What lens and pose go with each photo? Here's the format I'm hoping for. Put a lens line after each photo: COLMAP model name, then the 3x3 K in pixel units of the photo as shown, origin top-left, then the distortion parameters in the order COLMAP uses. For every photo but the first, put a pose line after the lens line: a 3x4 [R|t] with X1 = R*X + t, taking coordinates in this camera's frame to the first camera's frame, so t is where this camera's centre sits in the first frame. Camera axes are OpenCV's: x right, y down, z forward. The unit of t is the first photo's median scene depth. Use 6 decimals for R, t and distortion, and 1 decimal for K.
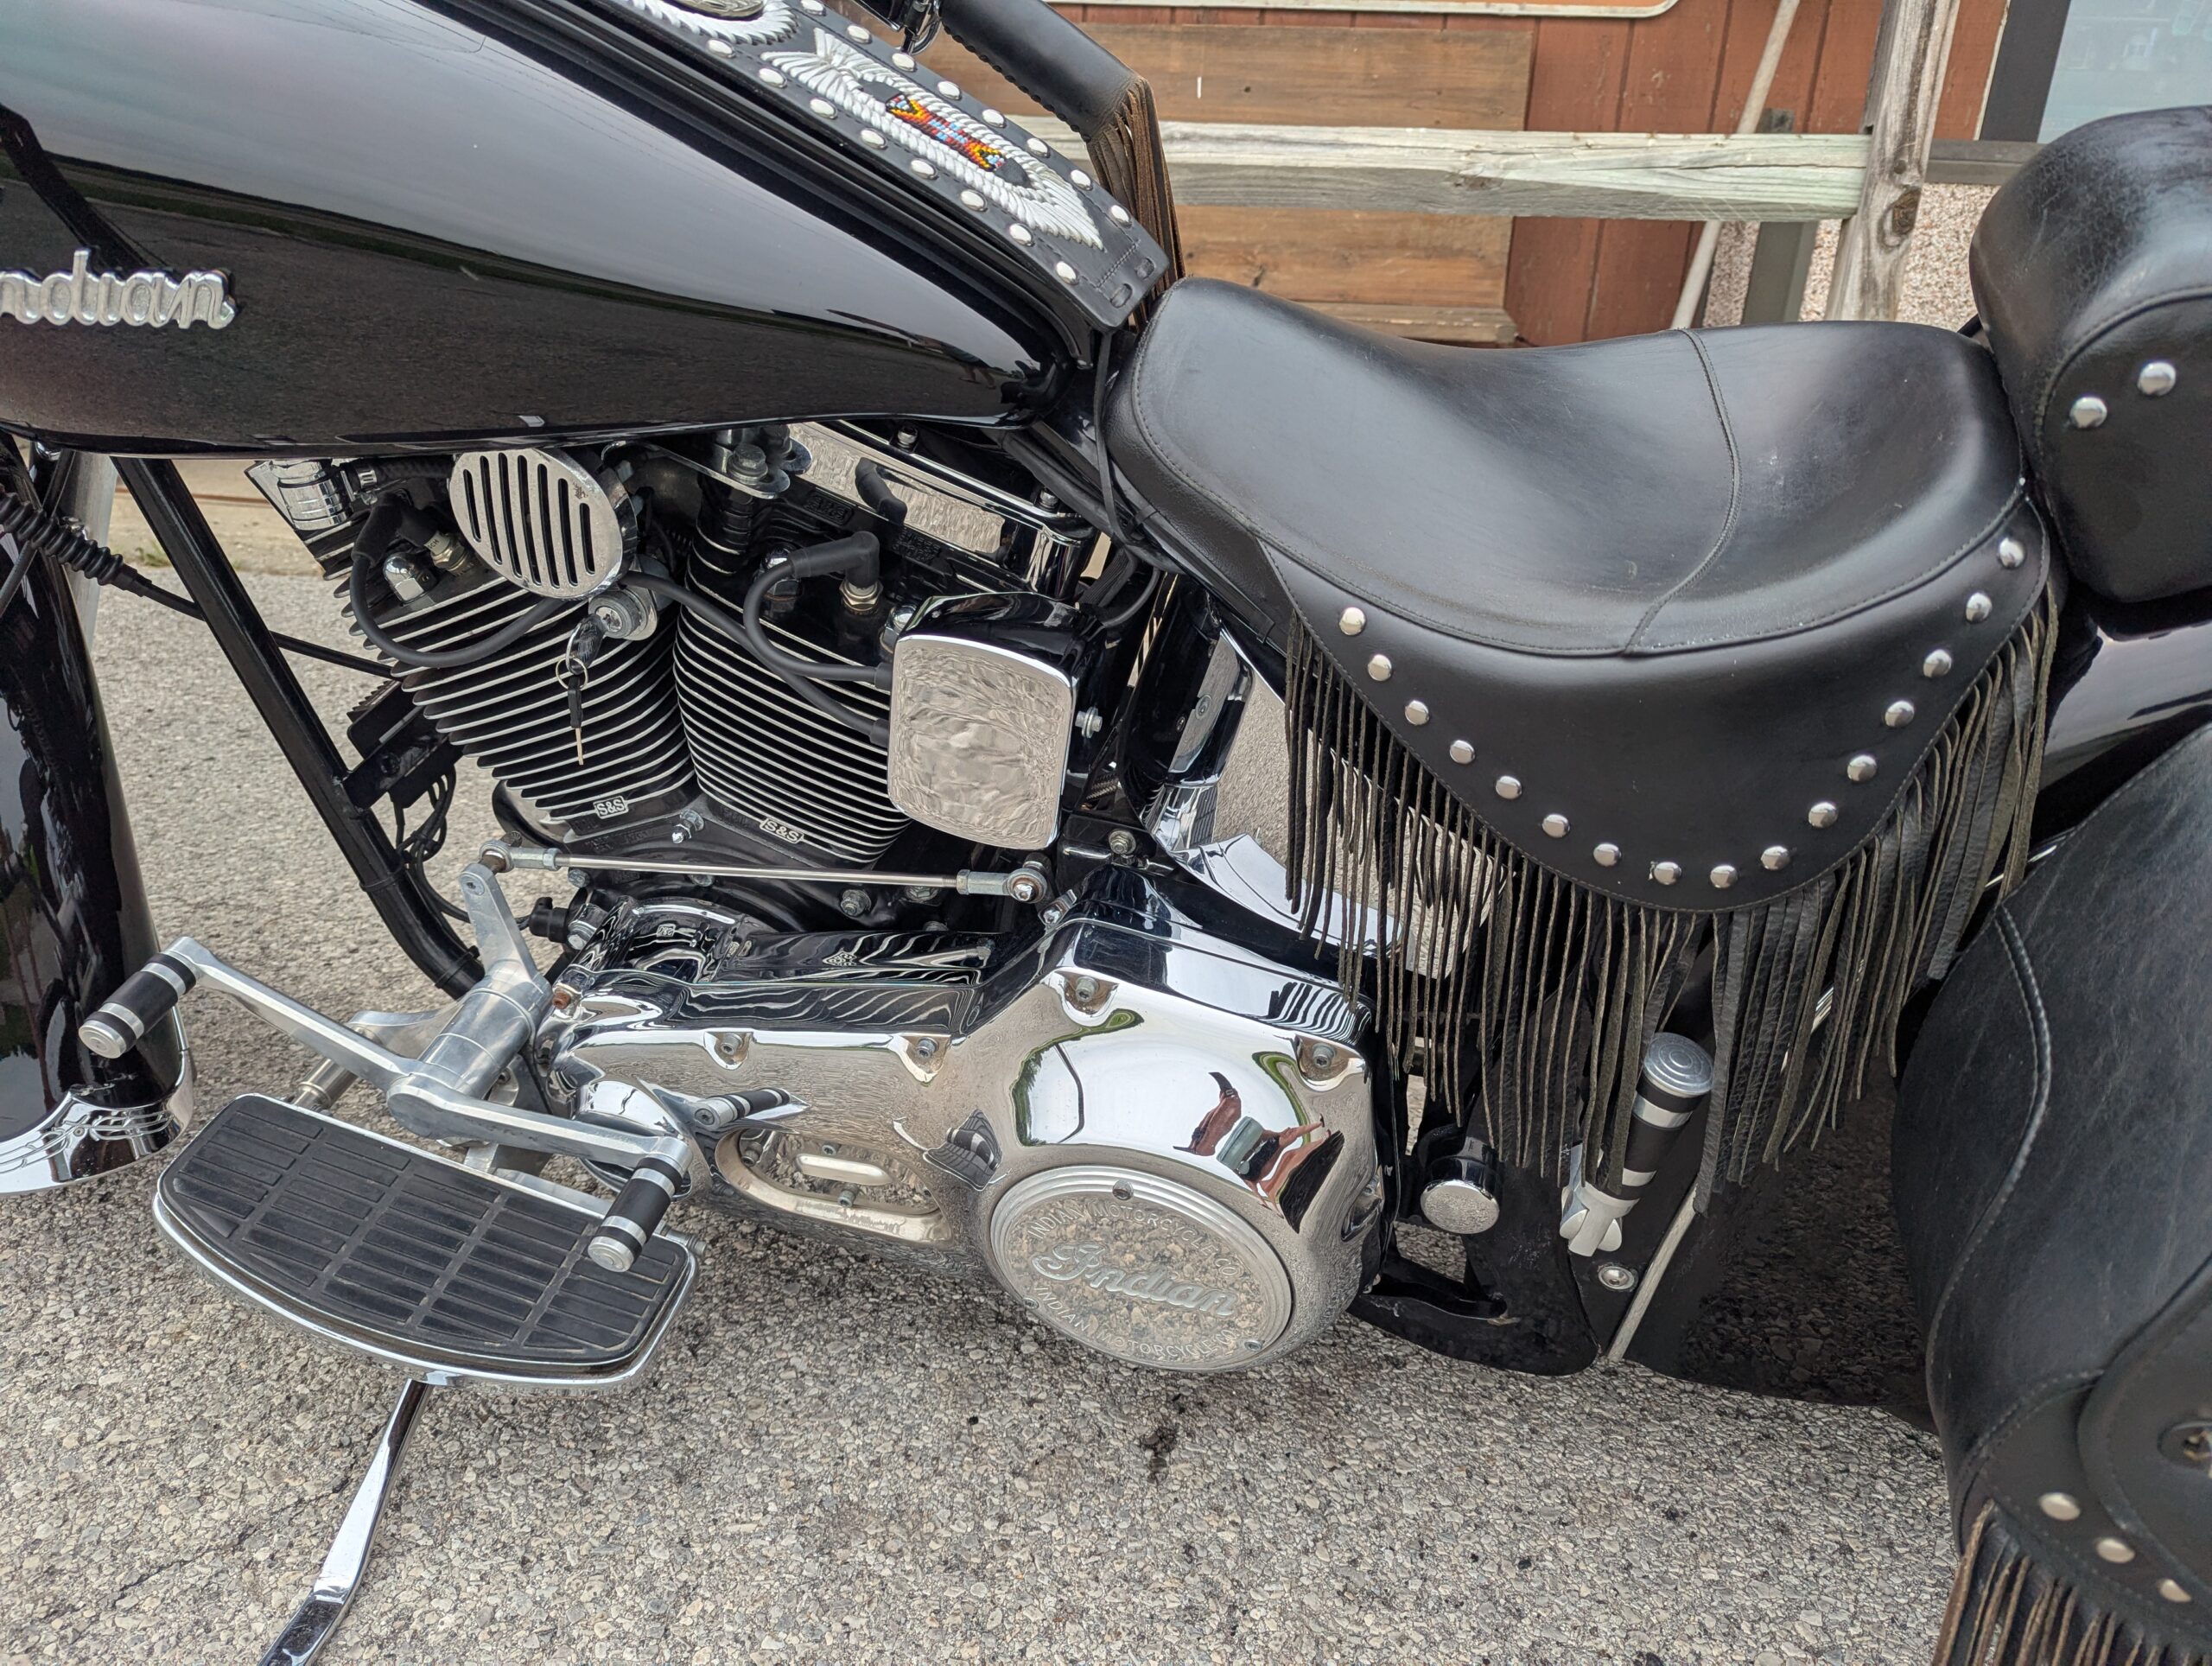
lens RADIAL K [[1575.3, 0, 1127.4], [0, 1575.3, 835.7], [0, 0, 1]] dist [0.059847, -0.061640]
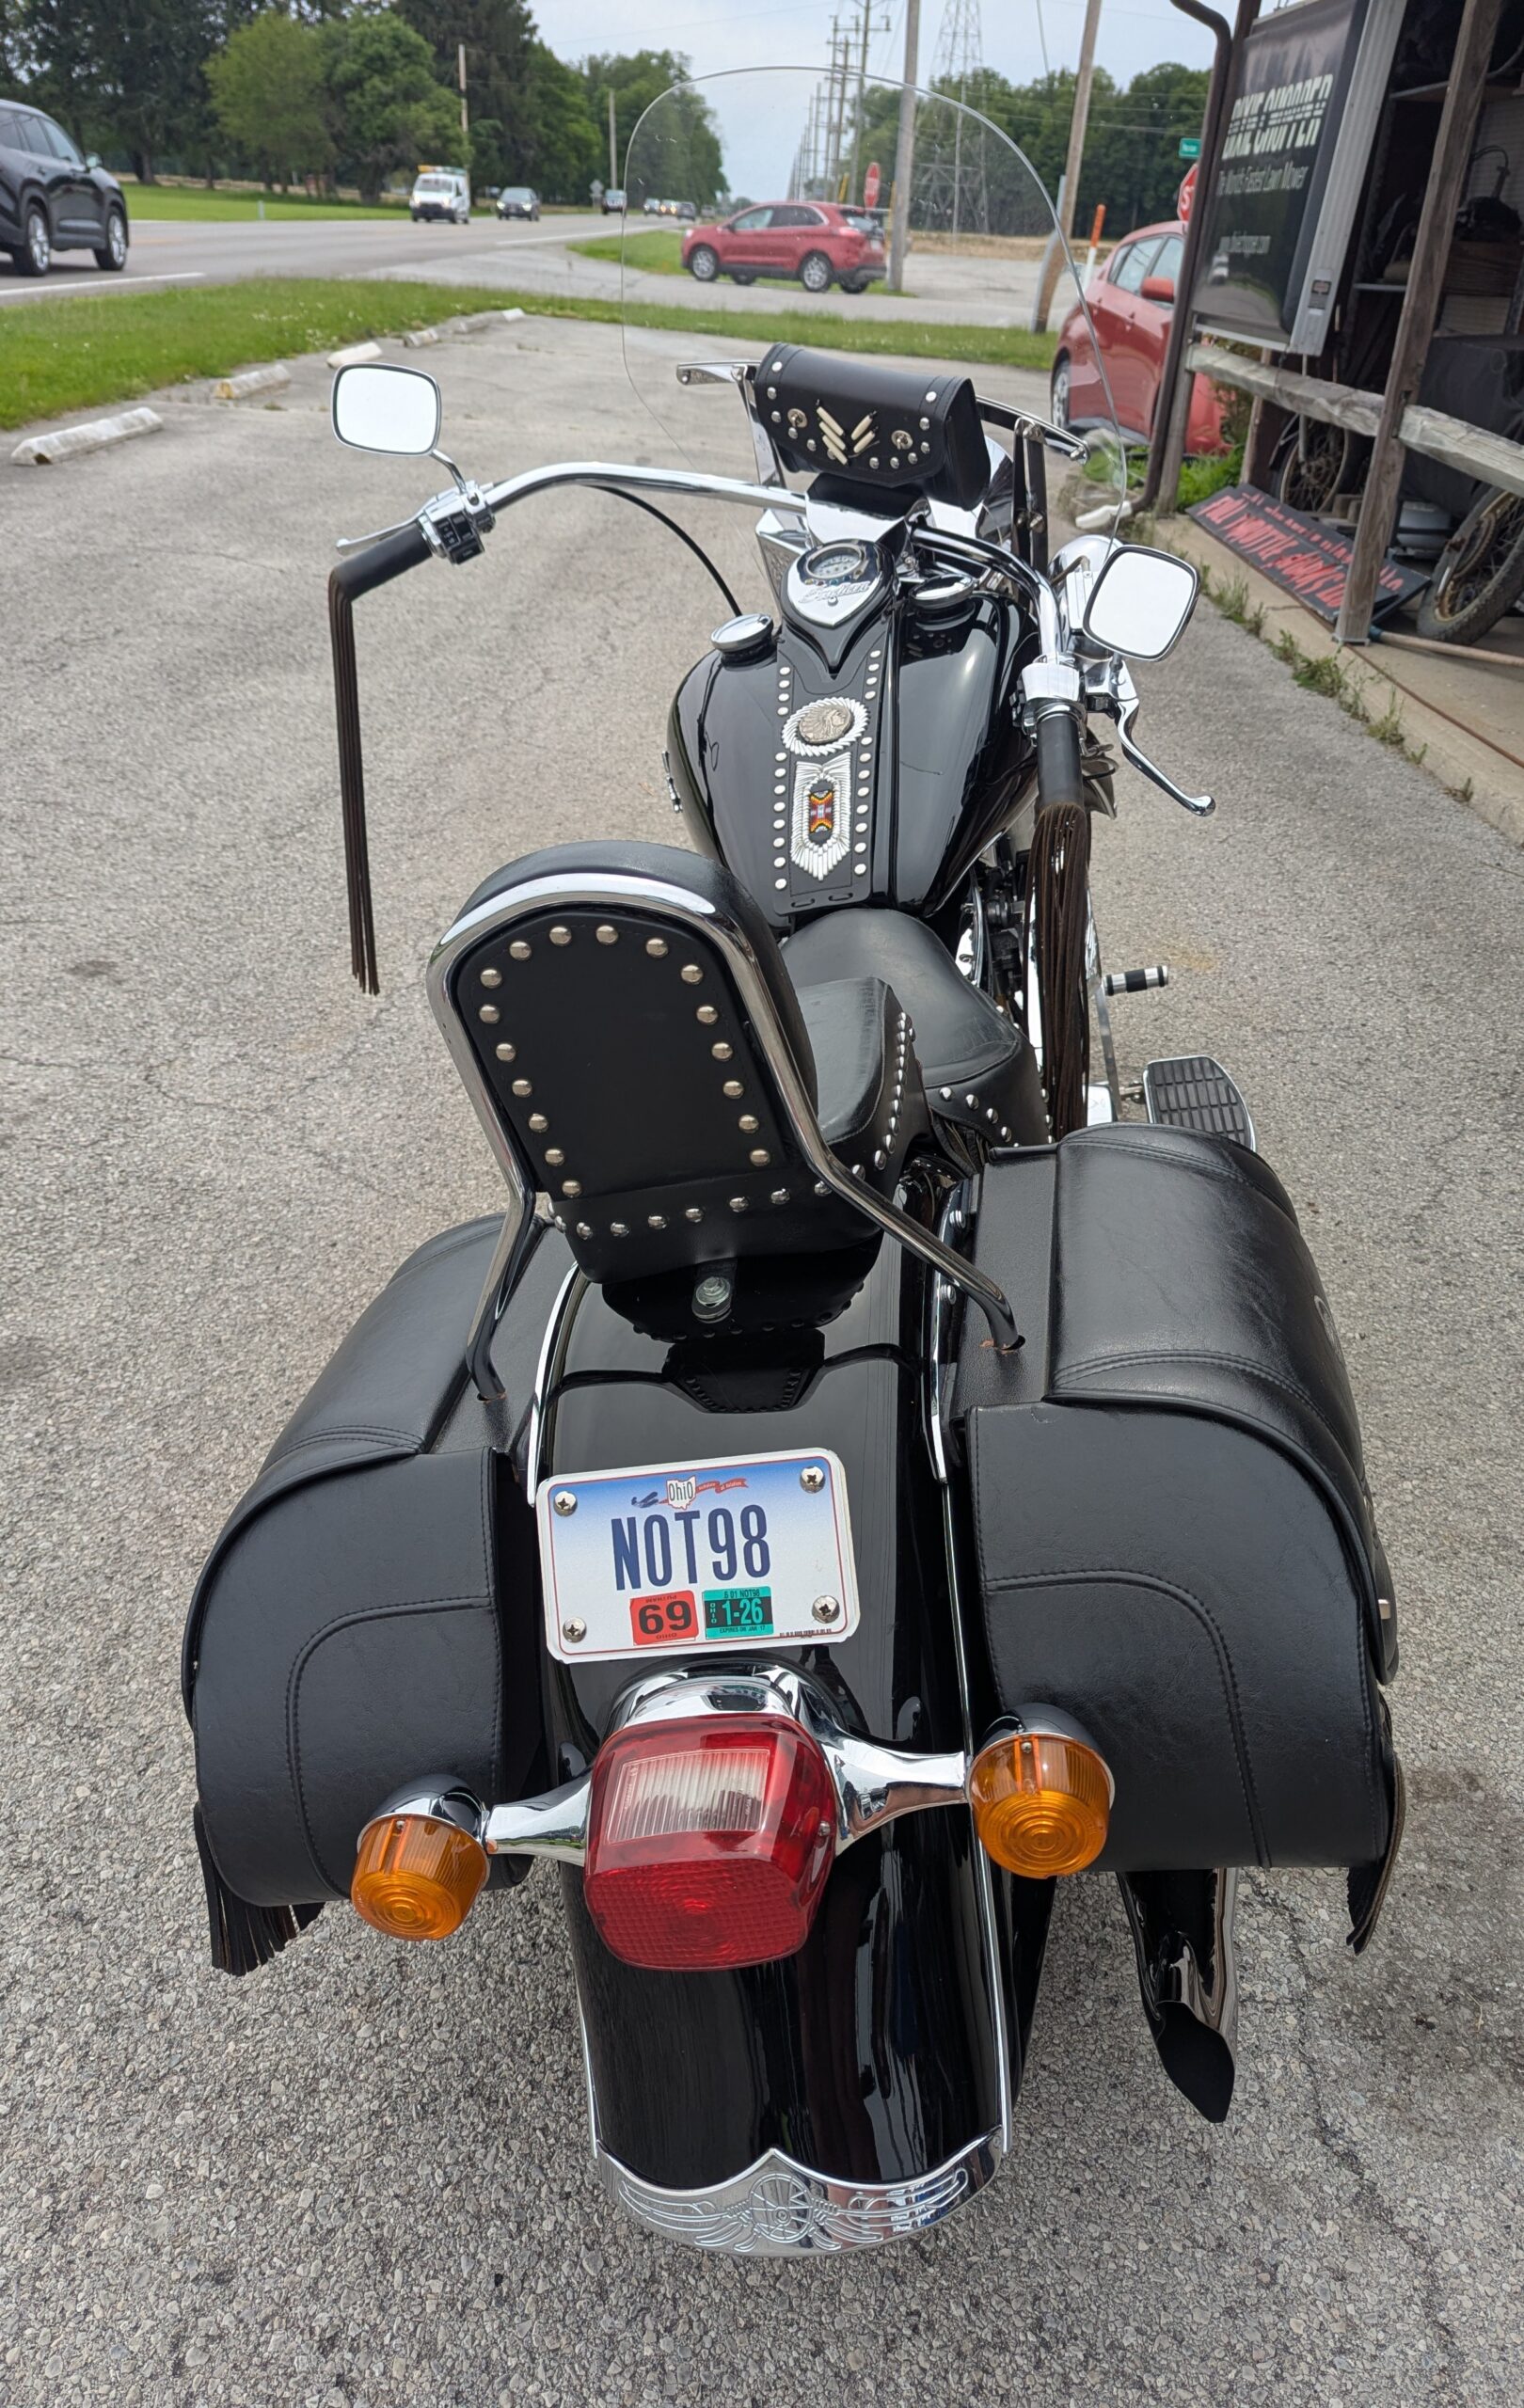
lens RADIAL K [[1836.3, 0, 784.1], [0, 1836.3, 1290.8], [0, 0, 1]] dist [0.052292, -0.038420]
pose [[0.130205, 0.485391, -0.864547, 1.938886], [-0.416590, 0.818049, 0.396545, -0.713065], [0.899722, 0.308529, 0.308724, 0.291252]]
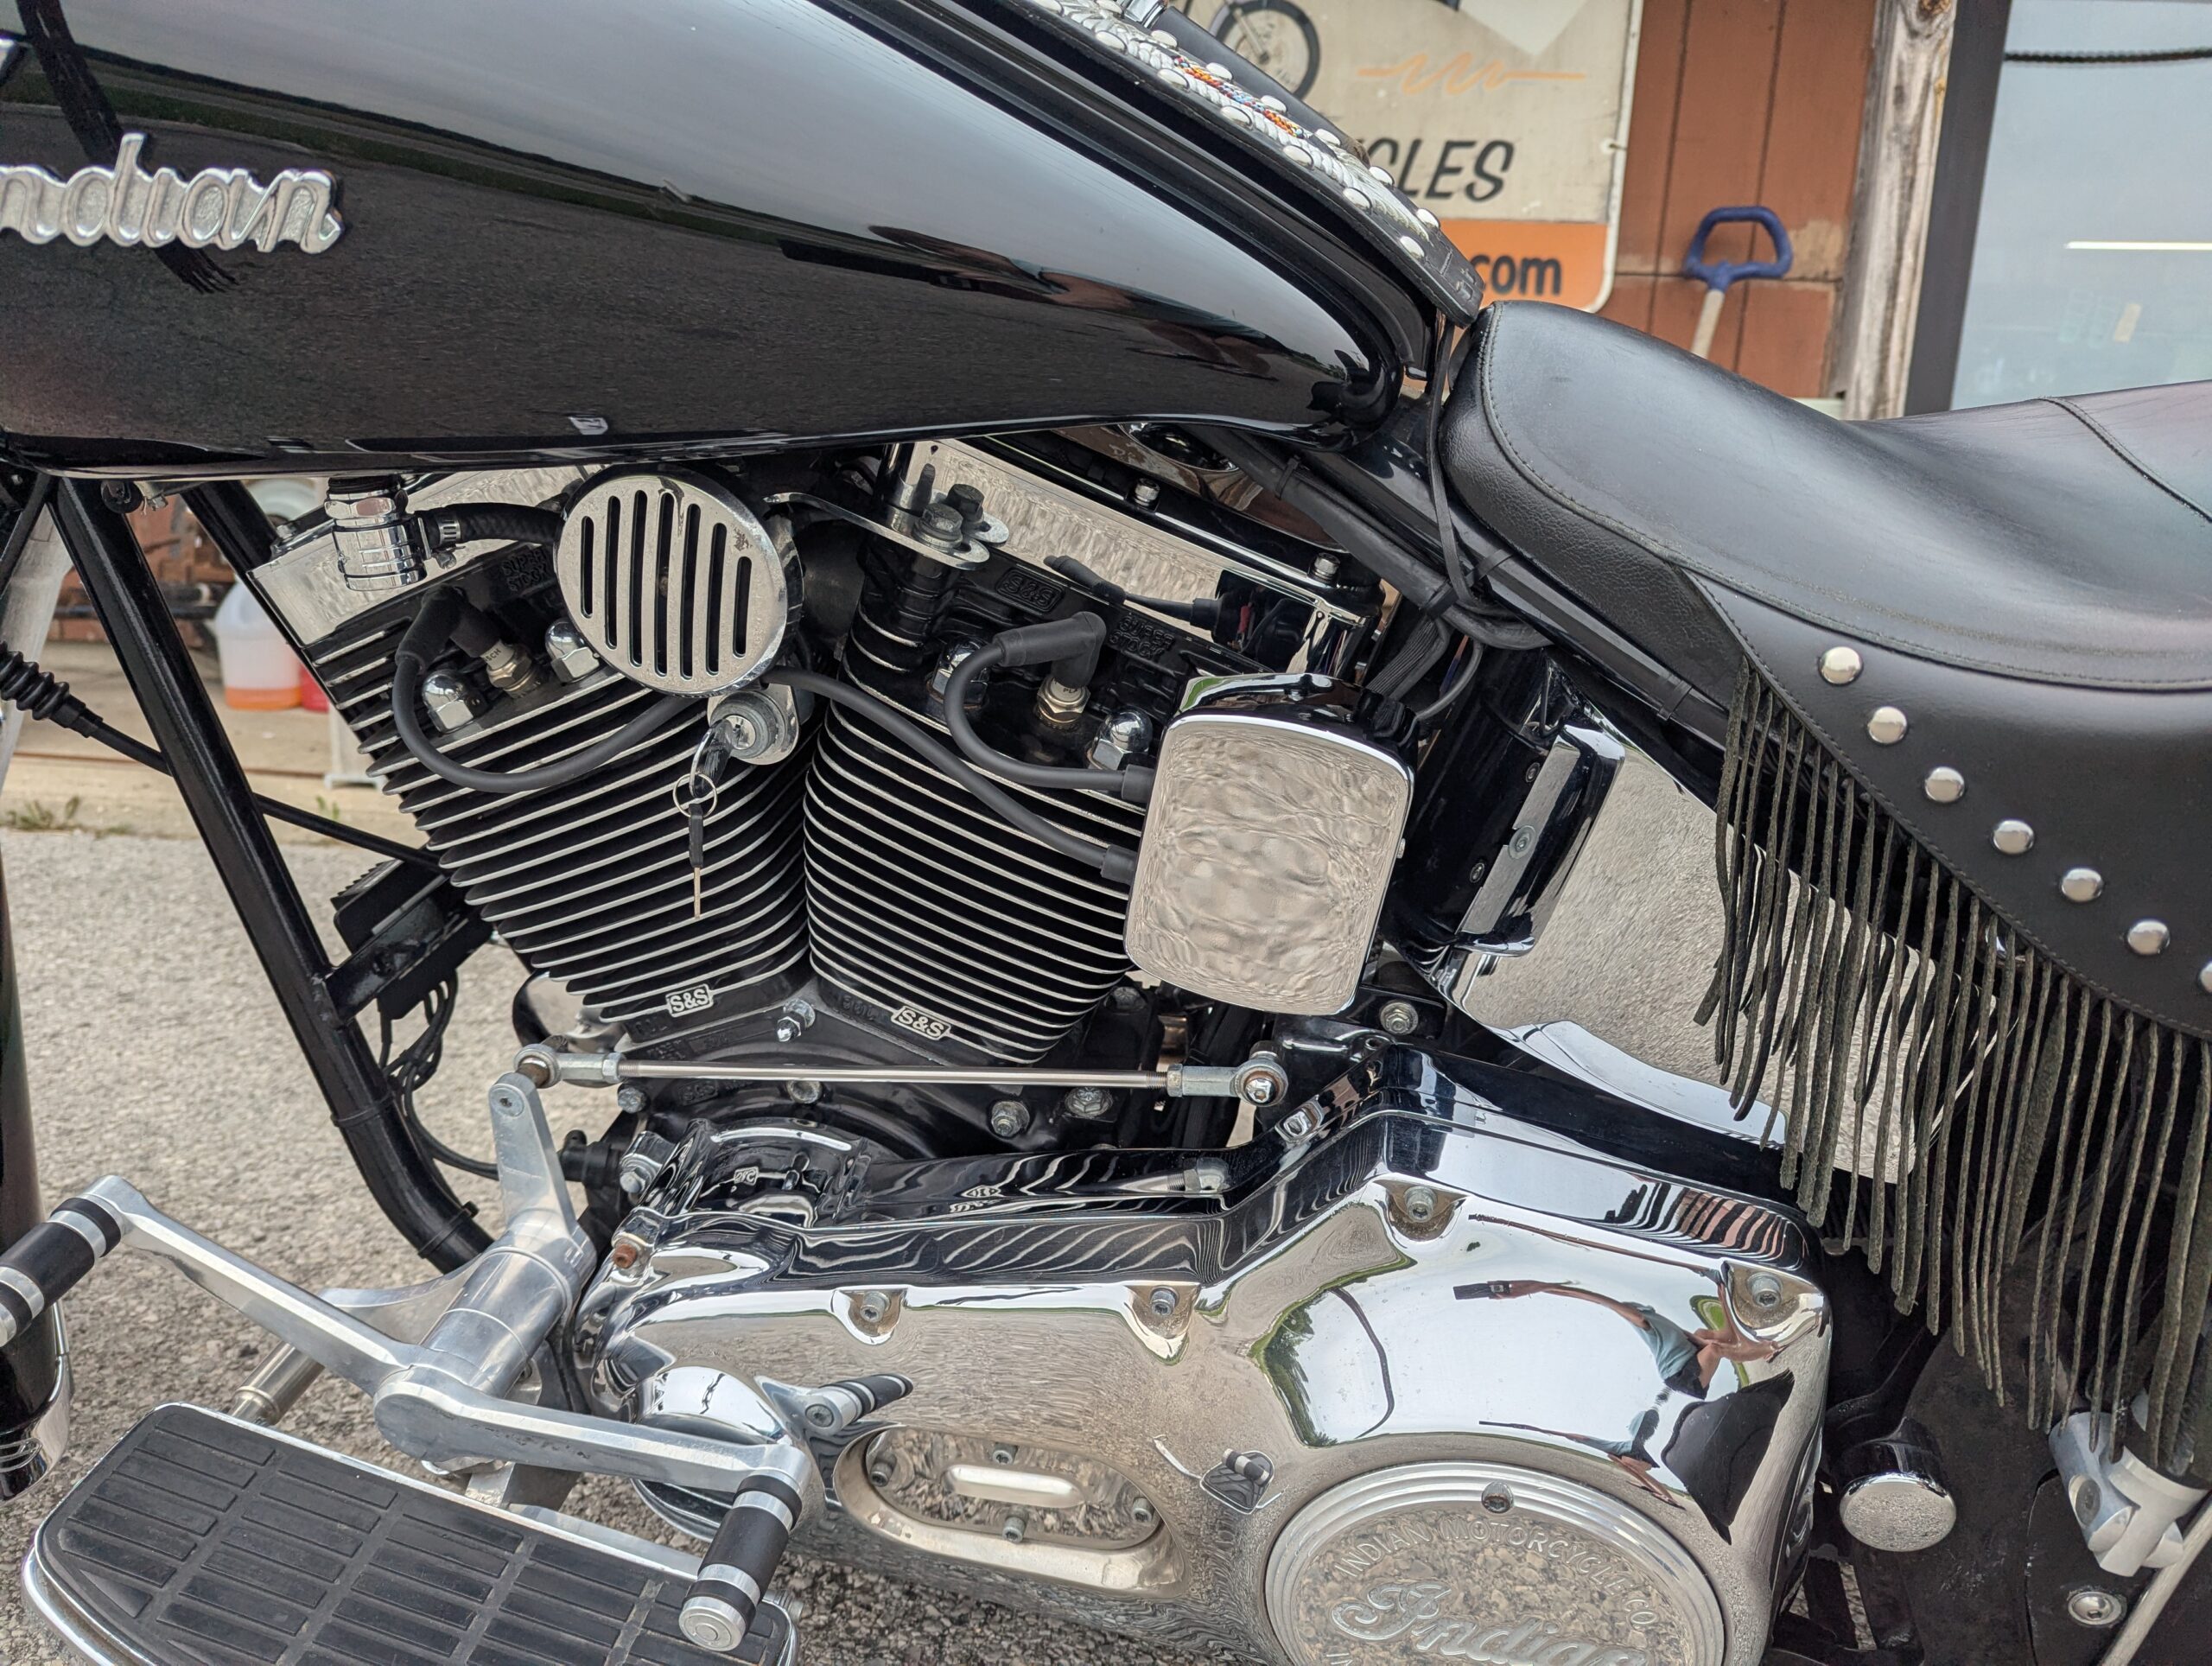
lens RADIAL K [[1584.8, 0, 1115.4], [0, 1584.8, 842.6], [0, 0, 1]] dist [0.046695, -0.047907]
pose [[0.997553, -0.004092, 0.069798, -0.186131], [0.017145, 0.982121, -0.187467, 0.059755], [-0.067783, 0.188205, 0.979788, 0.228170]]
